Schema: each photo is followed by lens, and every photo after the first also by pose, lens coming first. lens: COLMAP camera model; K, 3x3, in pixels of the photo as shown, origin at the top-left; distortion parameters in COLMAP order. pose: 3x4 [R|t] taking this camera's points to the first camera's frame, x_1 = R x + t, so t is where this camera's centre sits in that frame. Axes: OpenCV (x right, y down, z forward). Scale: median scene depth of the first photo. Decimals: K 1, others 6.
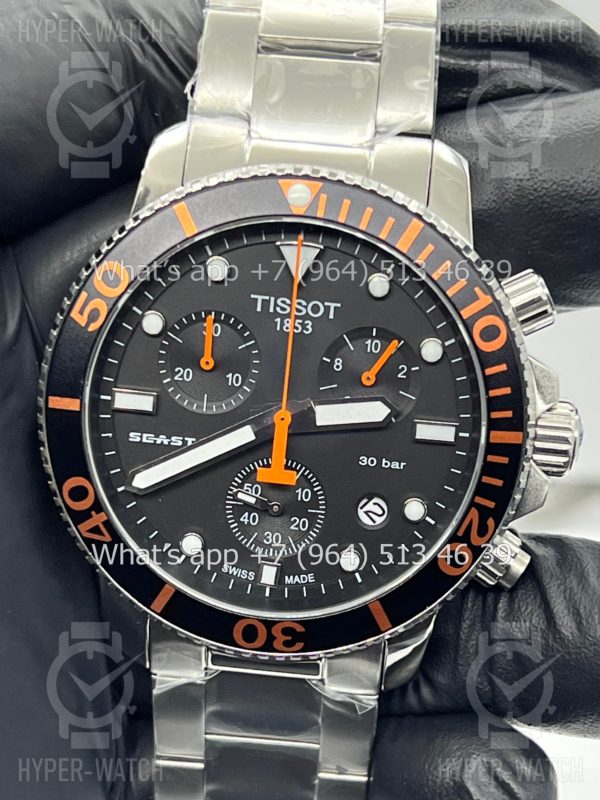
lens RADIAL K [[1961.1, 0, 290.5], [0, 1961.1, 466.2], [0, 0, 1]] dist [0.153940, 0.000000]
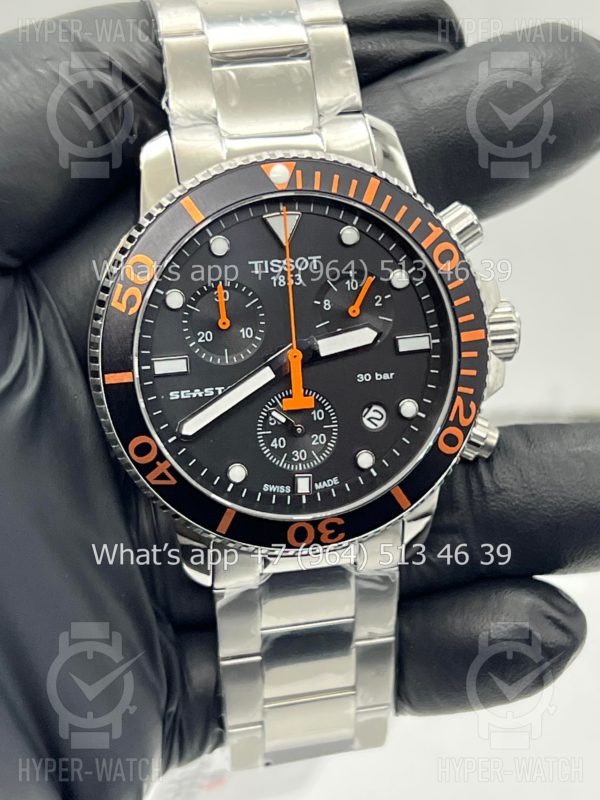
lens RADIAL K [[1961.1, 0, 301.0], [0, 1961.1, 401.9], [0, 0, 1]] dist [0.153940, 0.000000]
pose [[0.957853, -0.194599, 0.211301, -0.263273], [0.199820, 0.979827, -0.003430, 0.008792], [-0.206371, 0.045507, 0.977415, -0.196533]]
